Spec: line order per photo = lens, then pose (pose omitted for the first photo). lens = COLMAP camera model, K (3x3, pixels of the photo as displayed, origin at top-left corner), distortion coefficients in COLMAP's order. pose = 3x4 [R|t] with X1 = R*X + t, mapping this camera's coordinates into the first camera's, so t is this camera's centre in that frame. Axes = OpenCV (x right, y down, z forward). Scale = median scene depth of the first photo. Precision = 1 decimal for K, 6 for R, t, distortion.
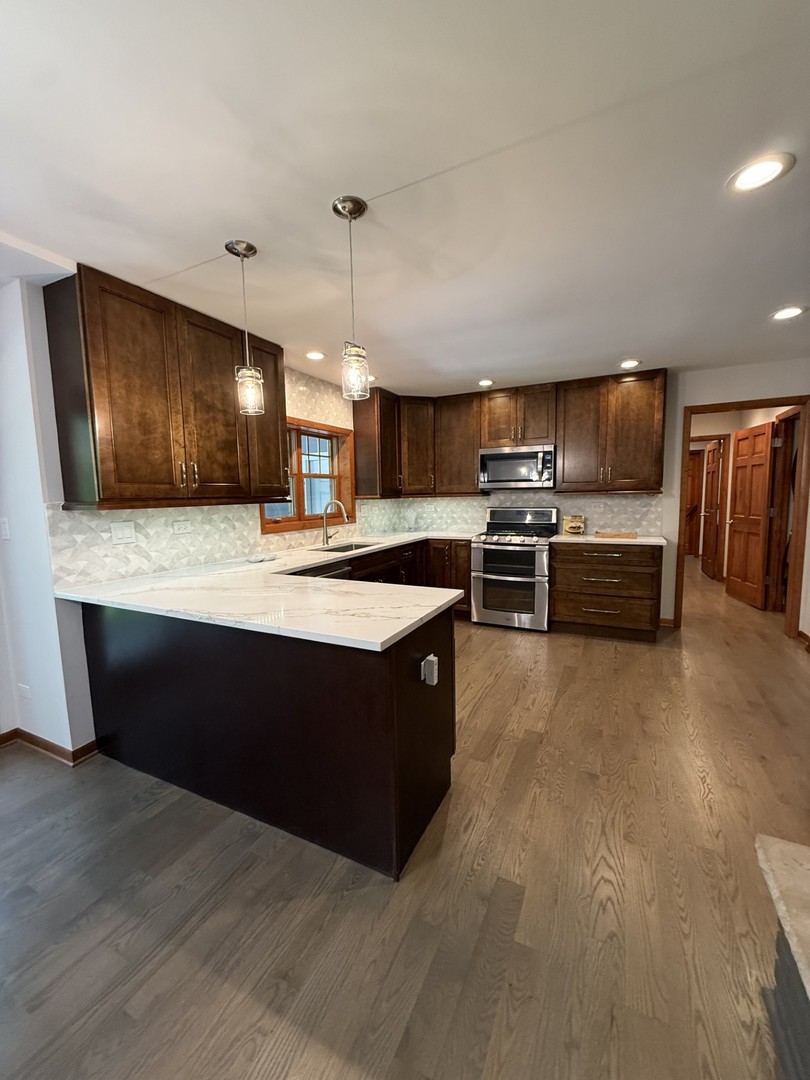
lens RADIAL K [[434.6, 0, 406.7], [0, 434.6, 539.2], [0, 0, 1]] dist [0.012052, -0.000259]
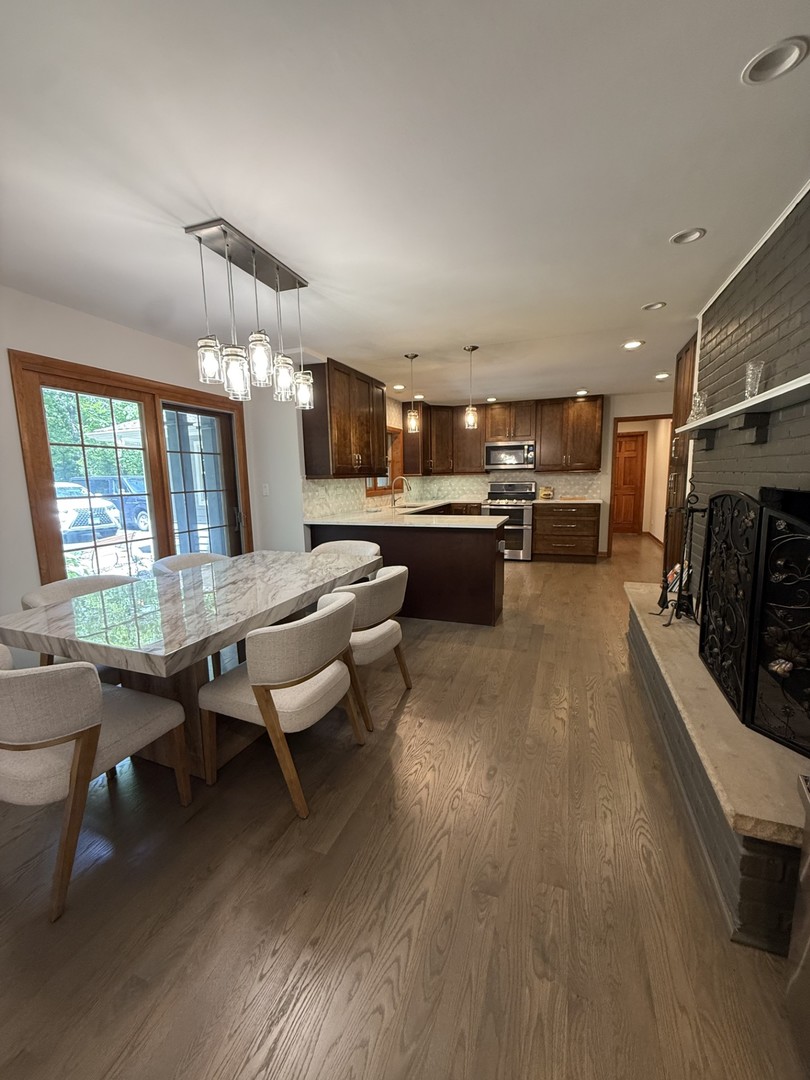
lens RADIAL K [[434.6, 0, 405.0], [0, 434.6, 538.7], [0, 0, 1]] dist [0.012052, -0.000259]
pose [[0.994939, -0.015411, 0.099289, -0.281746], [0.011530, 0.999151, 0.039548, 0.065465], [-0.099814, -0.038203, 0.994272, -0.510492]]
